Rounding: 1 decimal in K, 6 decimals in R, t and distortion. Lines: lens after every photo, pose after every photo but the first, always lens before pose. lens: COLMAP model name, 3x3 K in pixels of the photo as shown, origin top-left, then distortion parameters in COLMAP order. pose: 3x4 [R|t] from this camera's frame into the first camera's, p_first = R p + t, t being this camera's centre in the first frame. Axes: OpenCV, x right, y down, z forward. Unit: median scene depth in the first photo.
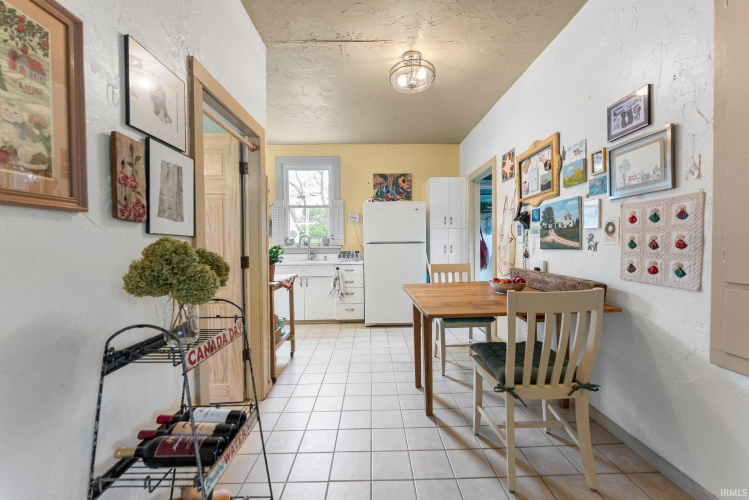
lens RADIAL K [[305.1, 0, 373.4], [0, 305.1, 251.6], [0, 0, 1]] dist [-0.001270, -0.000714]
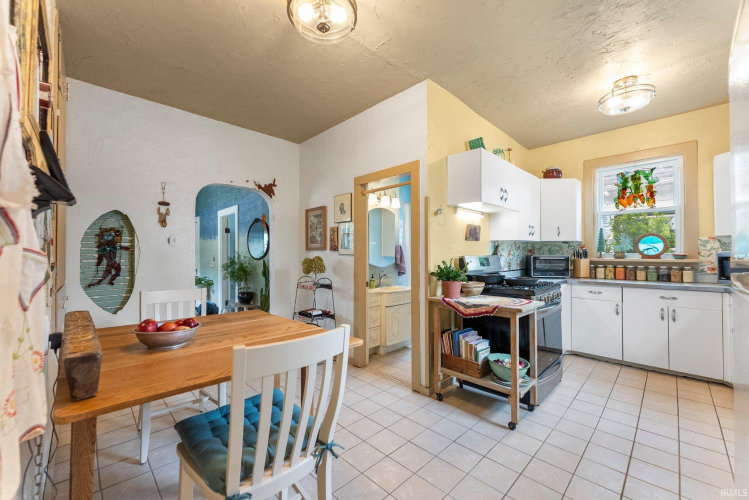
lens RADIAL K [[305.1, 0, 371.3], [0, 305.1, 250.8], [0, 0, 1]] dist [-0.001270, -0.000714]
pose [[-0.725183, 0.002325, -0.688552, 0.599152], [-0.010015, 0.999853, 0.013923, -0.074802], [0.688483, 0.016993, -0.725053, 1.809207]]
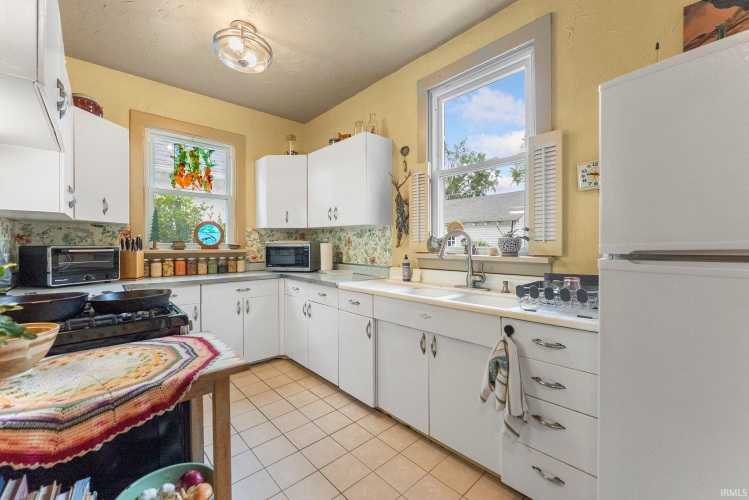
lens RADIAL K [[305.1, 0, 371.4], [0, 305.1, 251.2], [0, 0, 1]] dist [-0.001270, -0.000714]
pose [[0.655829, 0.024732, -0.754504, 0.056676], [-0.027060, 0.999591, 0.009245, -0.051458], [0.754424, 0.014354, 0.656230, 1.305340]]
